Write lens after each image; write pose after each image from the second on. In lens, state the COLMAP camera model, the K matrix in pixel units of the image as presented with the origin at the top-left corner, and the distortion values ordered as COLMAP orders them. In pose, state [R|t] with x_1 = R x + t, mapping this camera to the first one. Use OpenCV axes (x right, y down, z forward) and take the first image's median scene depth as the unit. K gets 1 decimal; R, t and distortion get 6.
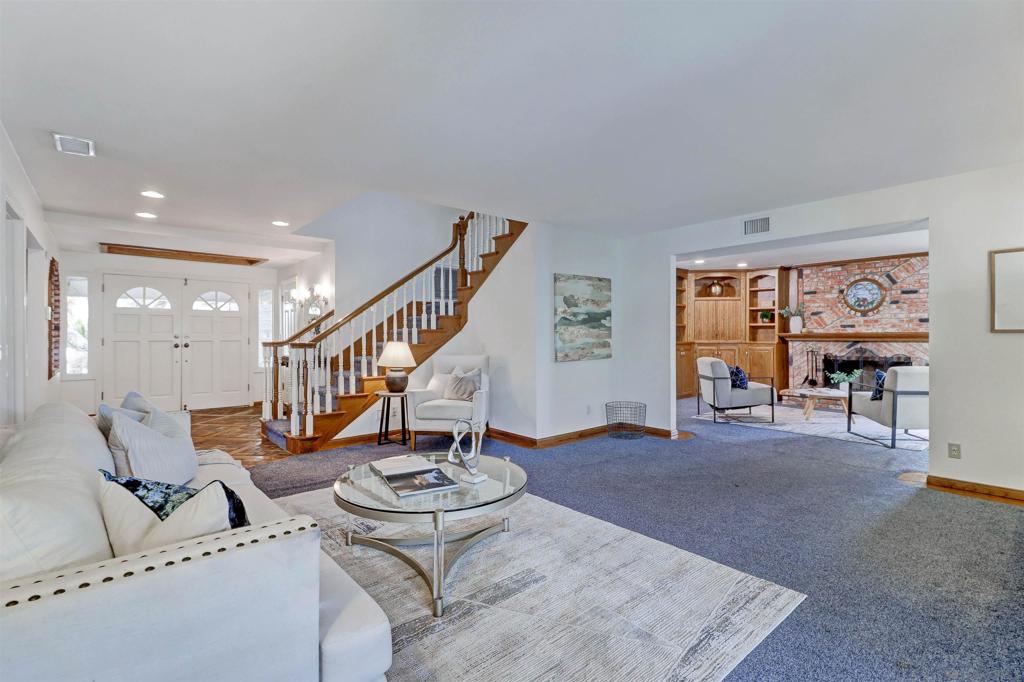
lens RADIAL K [[473.5, 0, 511.2], [0, 473.5, 334.7], [0, 0, 1]] dist [0.016737, -0.000932]
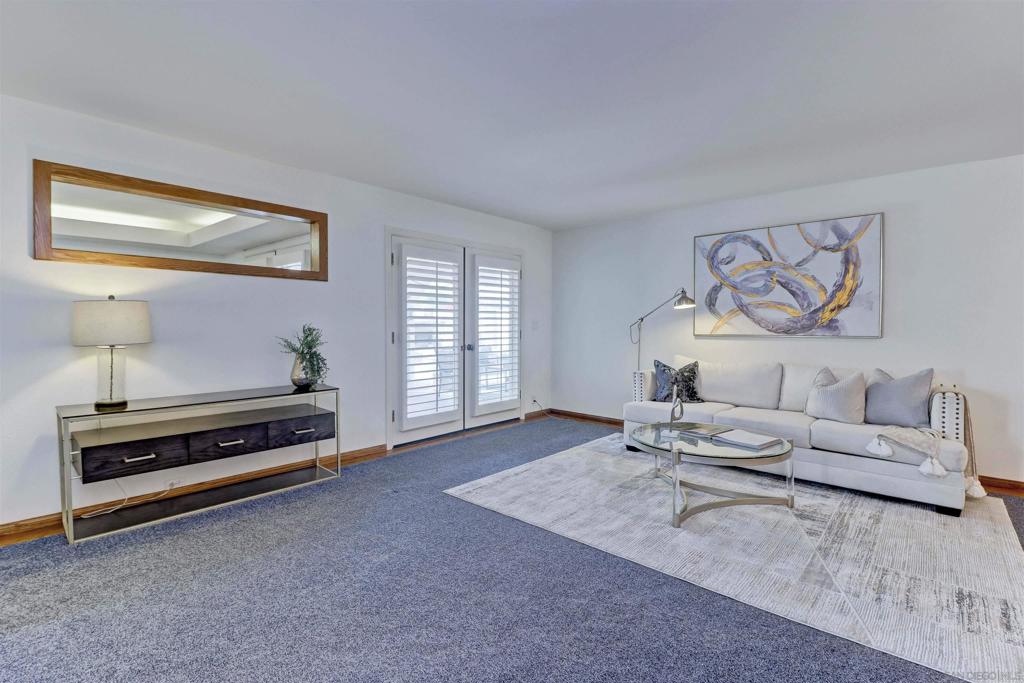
lens RADIAL K [[473.5, 0, 510.4], [0, 473.5, 338.0], [0, 0, 1]] dist [0.016737, -0.000932]
pose [[-0.991780, 0.000791, -0.127952, 0.271111], [-0.003618, 0.999408, 0.034219, -0.003392], [0.127903, 0.034400, -0.991190, 1.151286]]
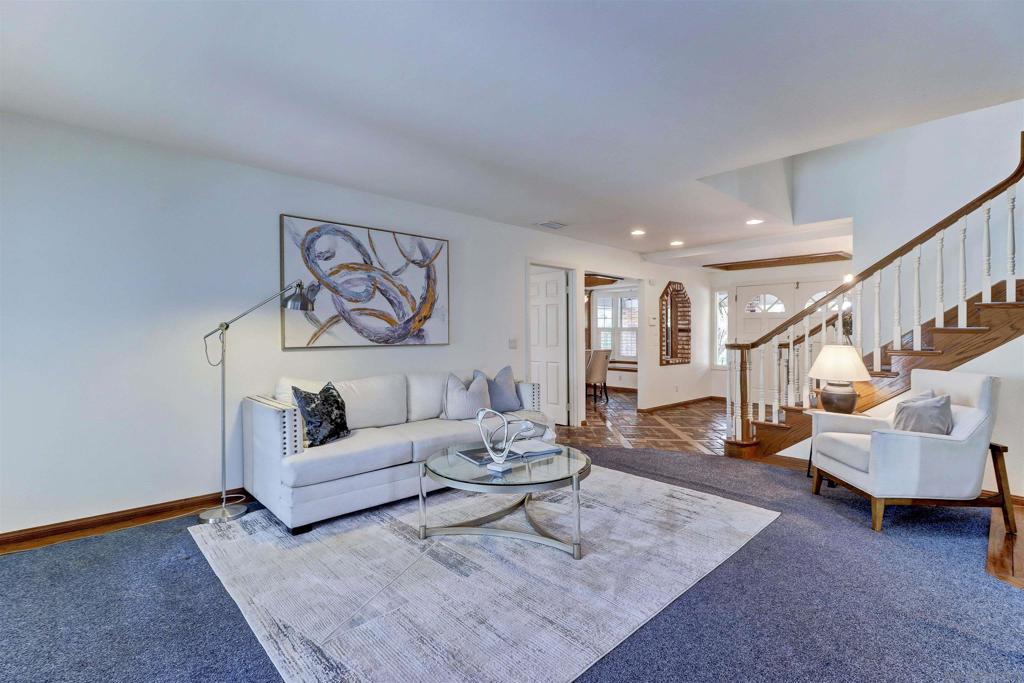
lens RADIAL K [[473.5, 0, 509.5], [0, 473.5, 338.2], [0, 0, 1]] dist [0.016737, -0.000932]
pose [[0.036610, 0.006196, -0.999310, 0.516227], [-0.004361, 0.999972, 0.006040, 0.001707], [0.999320, 0.004137, 0.036636, 0.507566]]
